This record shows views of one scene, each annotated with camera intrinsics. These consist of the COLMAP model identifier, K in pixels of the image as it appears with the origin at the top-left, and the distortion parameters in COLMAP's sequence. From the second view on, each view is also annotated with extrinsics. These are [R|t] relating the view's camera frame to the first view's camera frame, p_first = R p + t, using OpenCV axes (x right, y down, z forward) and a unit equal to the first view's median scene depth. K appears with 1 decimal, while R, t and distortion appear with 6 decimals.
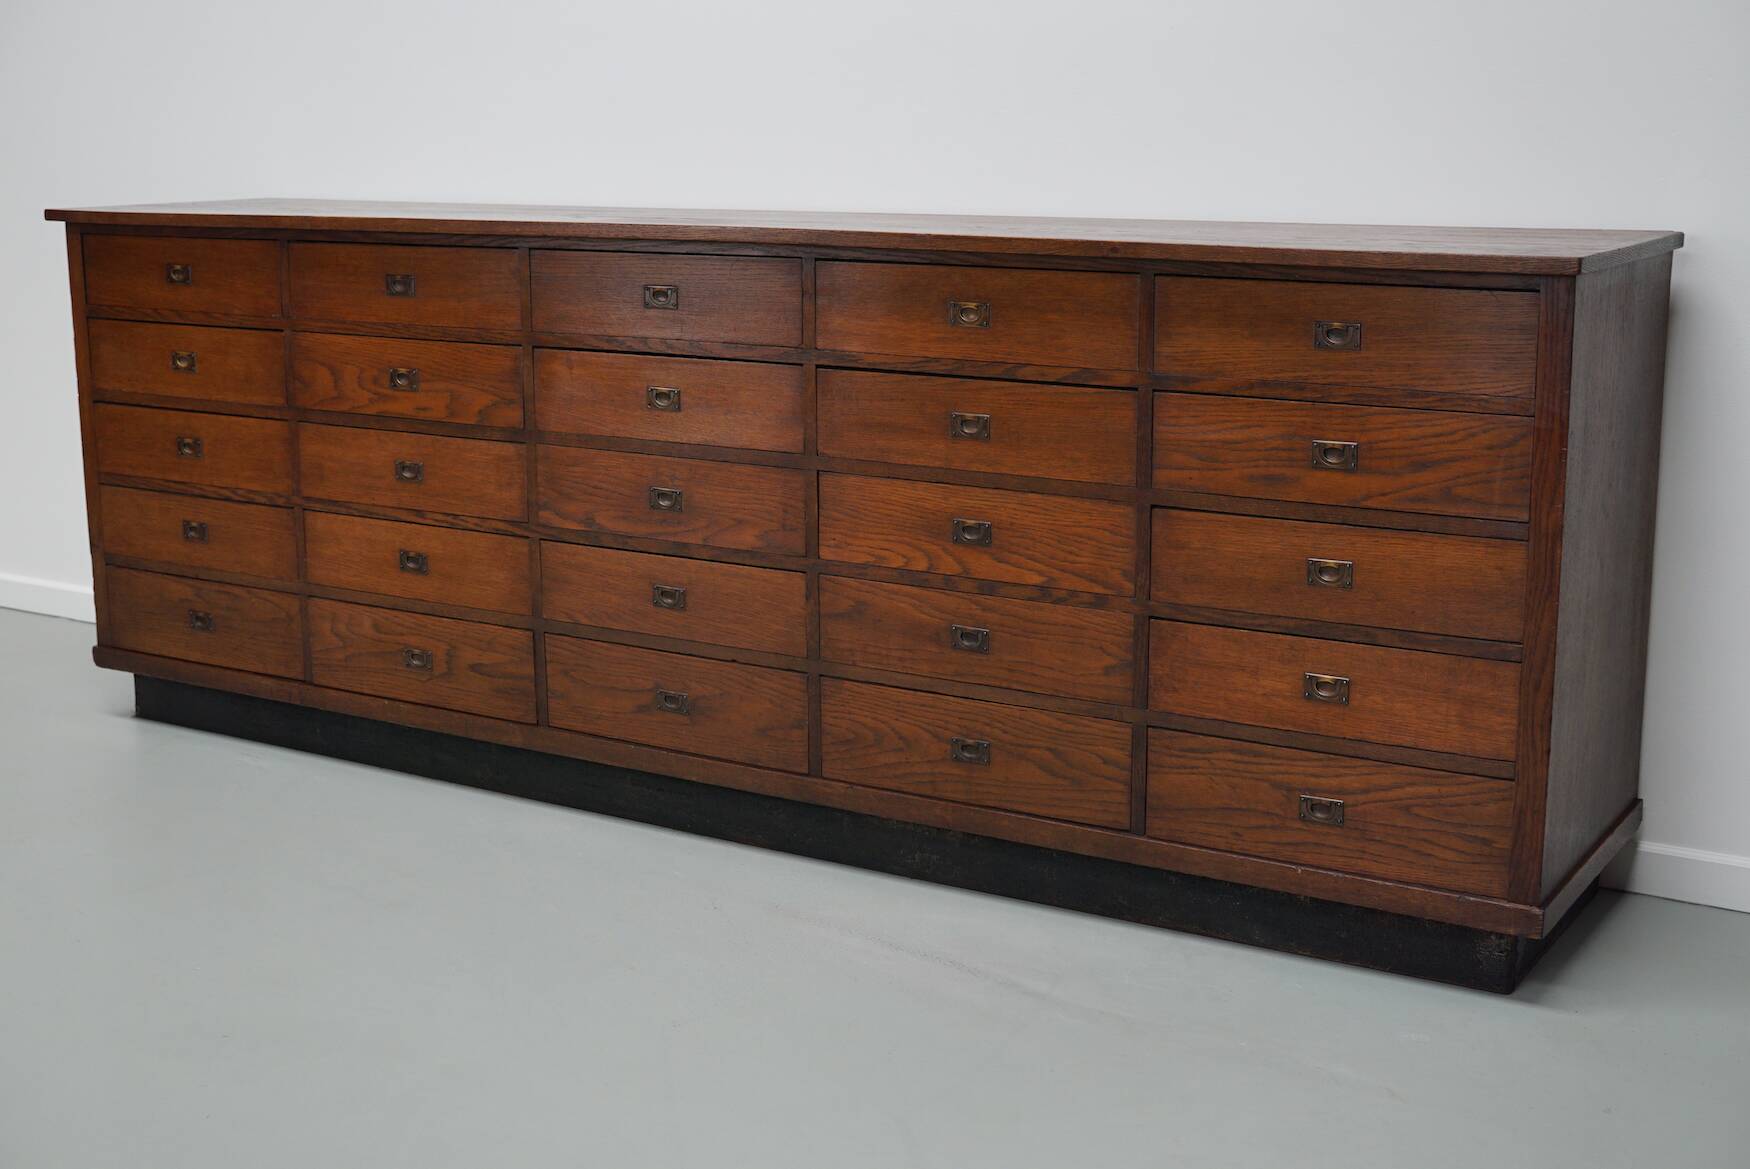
lens RADIAL K [[2319.6, 0, 834.0], [0, 2319.6, 629.4], [0, 0, 1]] dist [-0.145185, 0.314461]
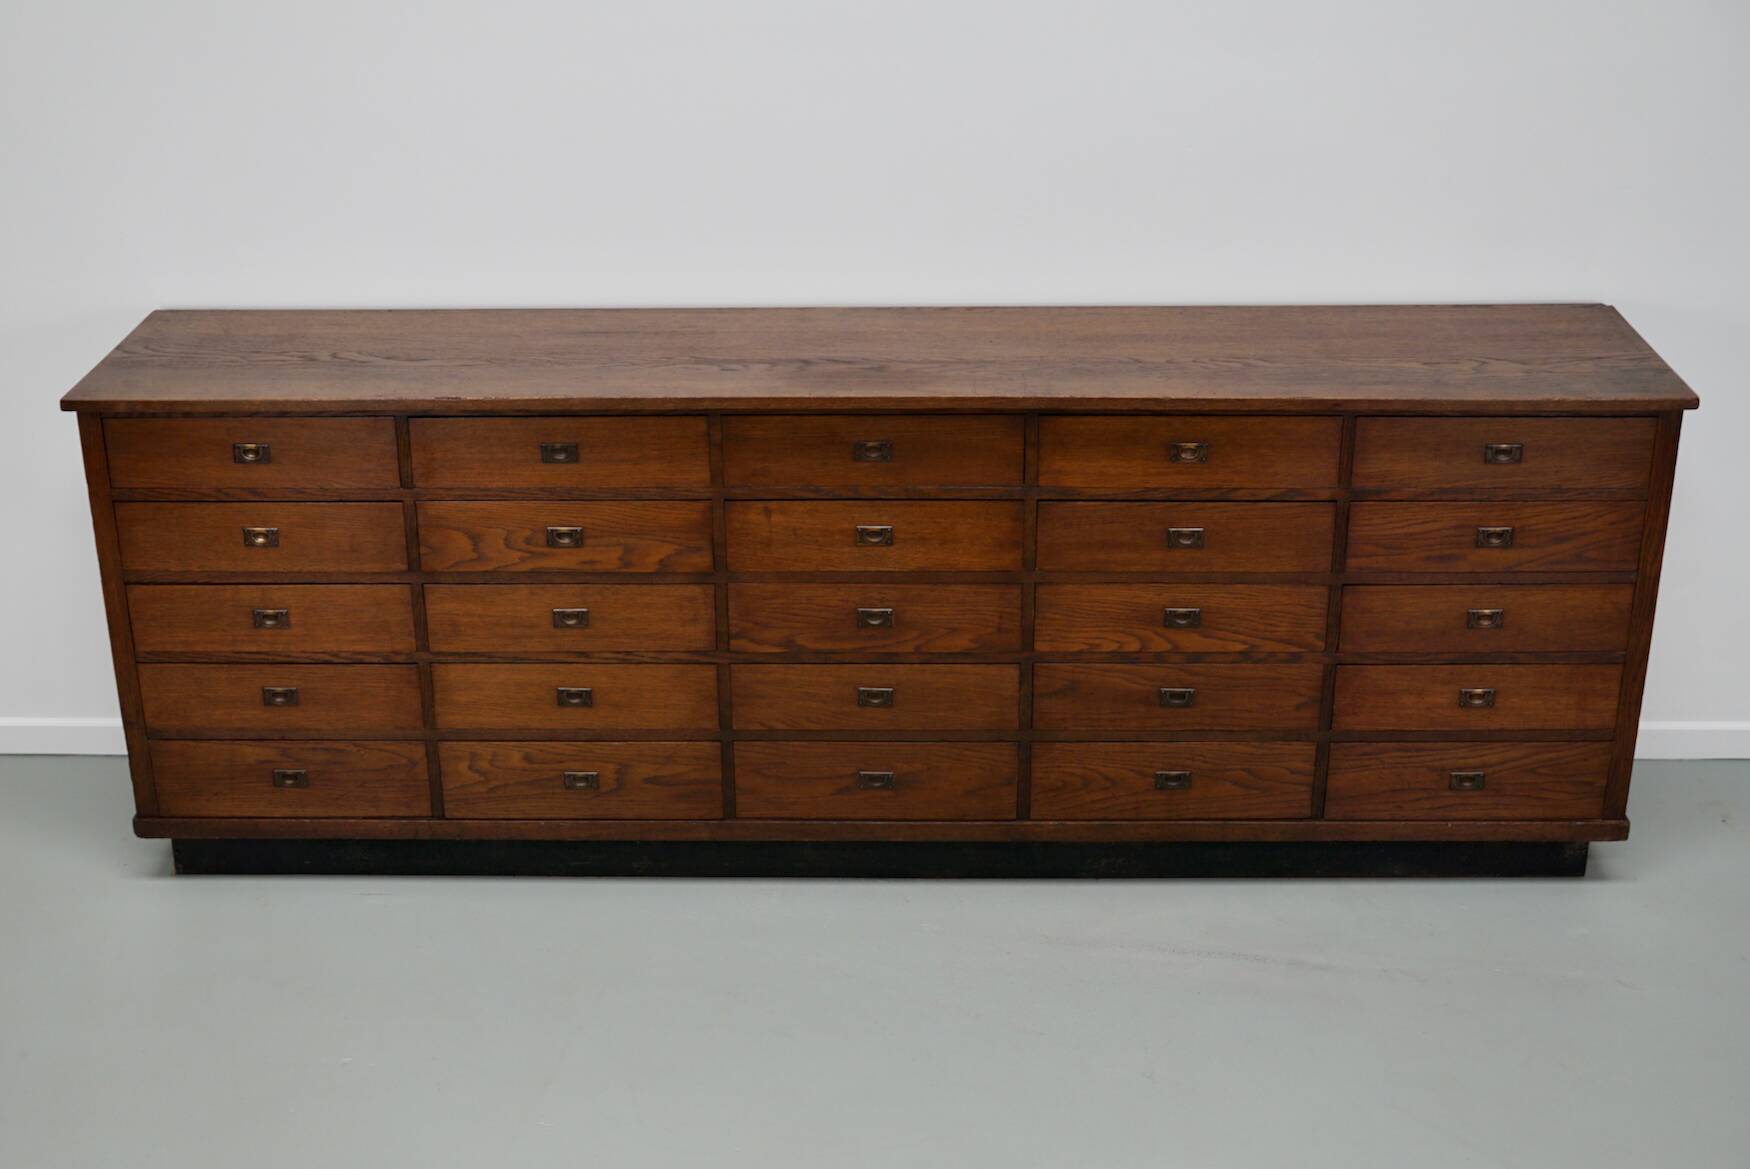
lens RADIAL K [[2319.6, 0, 834.0], [0, 2319.6, 629.4], [0, 0, 1]] dist [-0.145185, 0.314461]
pose [[0.850508, -0.214221, 0.480360, -0.685681], [0.122721, 0.968915, 0.214812, -0.320448], [-0.511445, -0.123749, 0.850359, 0.042030]]
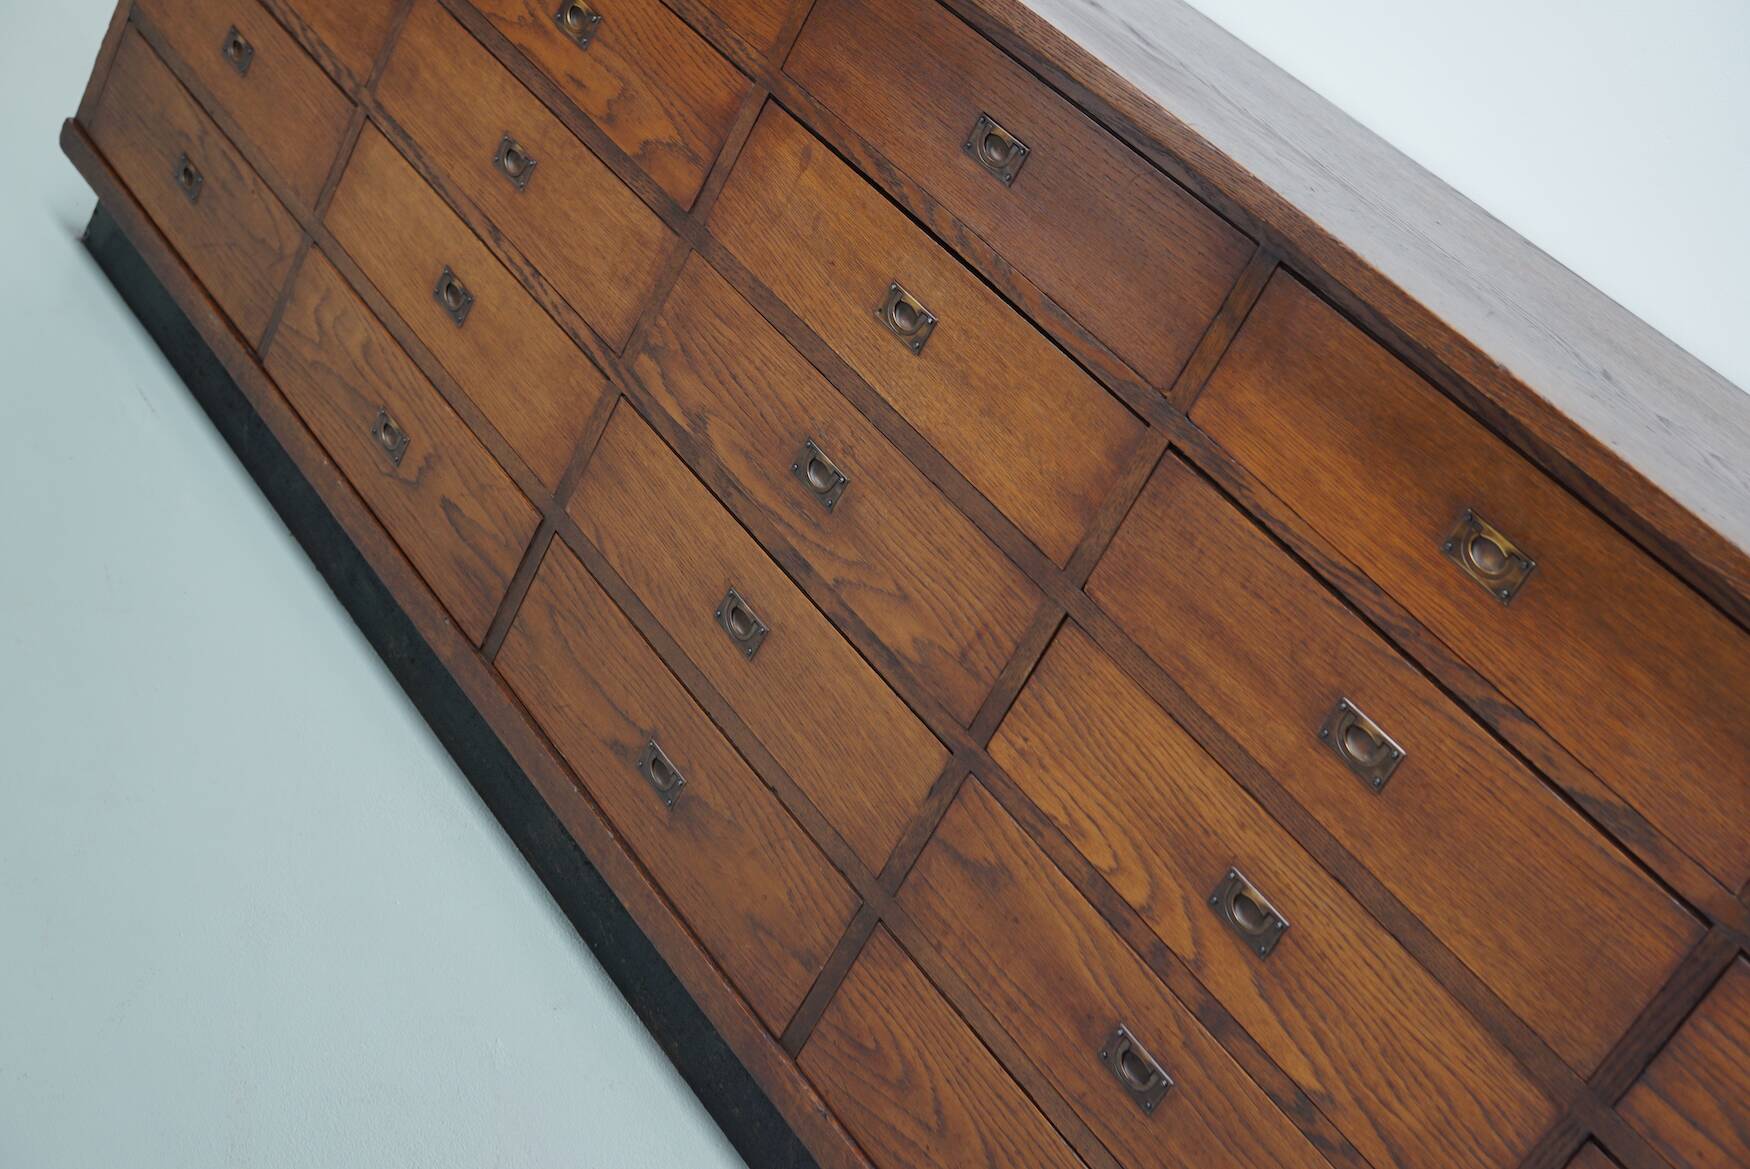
lens RADIAL K [[2253.5, 0, 874.8], [0, 2253.5, 602.8], [0, 0, 1]] dist [-0.149355, 0.330575]
pose [[0.846443, 0.527660, -0.071475, -0.008925], [-0.510040, 0.841992, 0.175807, -0.139580], [0.152948, -0.112356, 0.981826, 0.517442]]
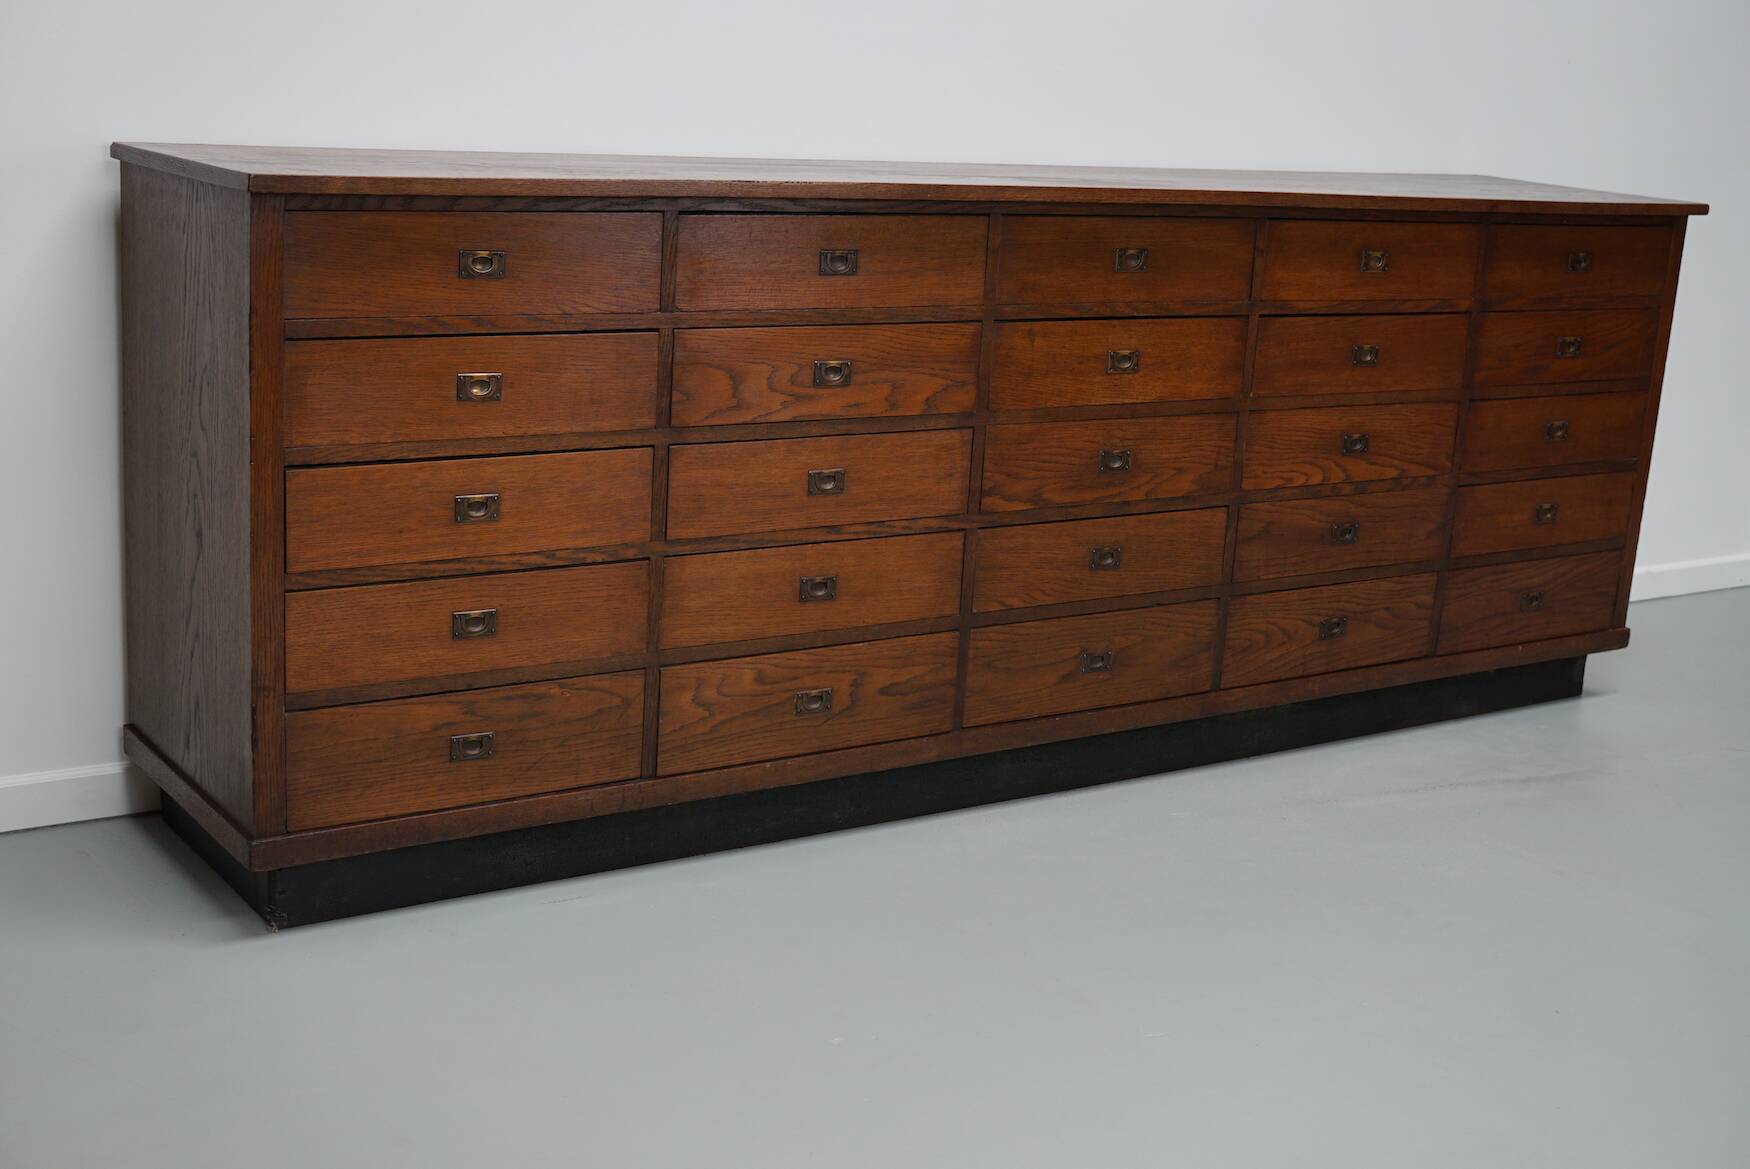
lens RADIAL K [[2253.5, 0, 874.8], [0, 2253.5, 602.8], [0, 0, 1]] dist [-0.149355, 0.330575]
pose [[0.375720, -0.200337, 0.904820, -1.077485], [0.144234, 0.977098, 0.156448, -0.175529], [-0.915440, 0.071725, 0.396011, 0.766278]]
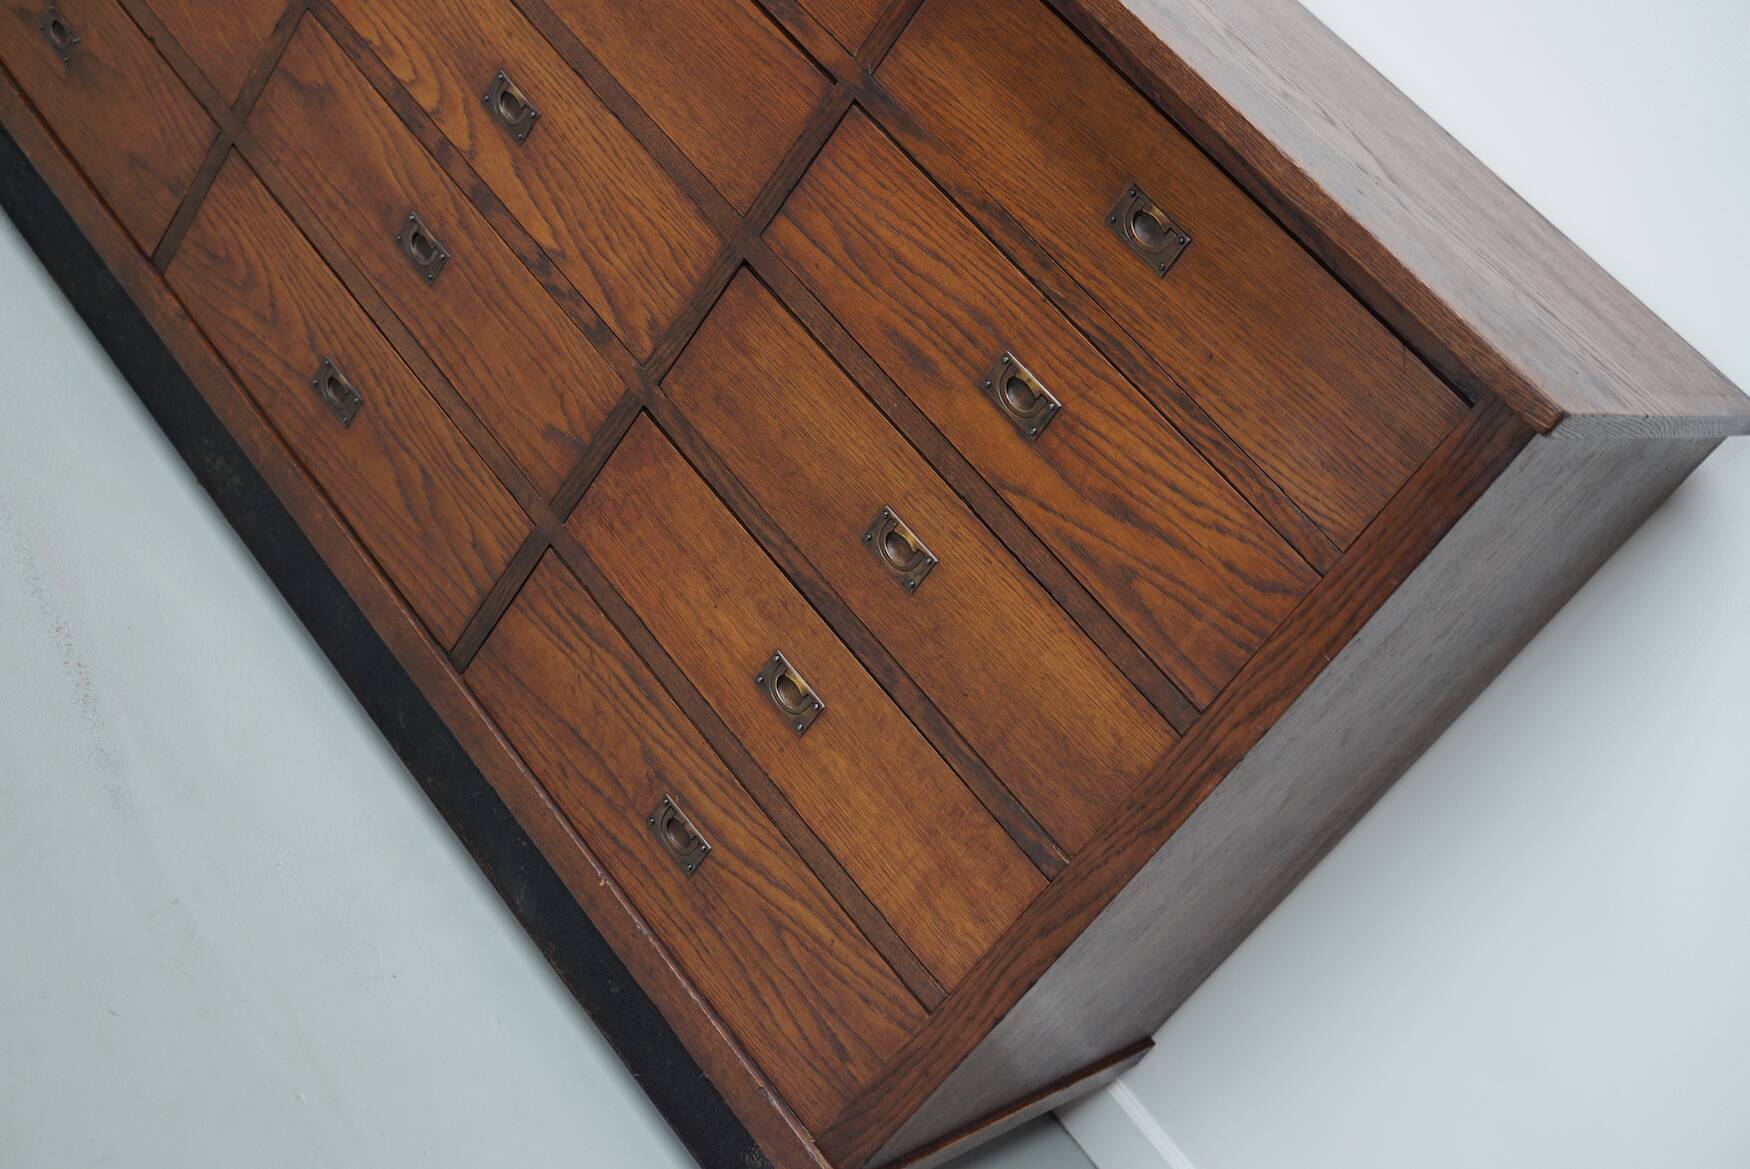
lens RADIAL K [[2253.5, 0, 874.8], [0, 2253.5, 602.8], [0, 0, 1]] dist [-0.149355, 0.330575]
pose [[0.812571, 0.563398, 0.149372, 0.120102], [-0.582838, 0.783031, 0.217168, -0.119792], [0.005389, -0.263524, 0.964638, 0.407329]]
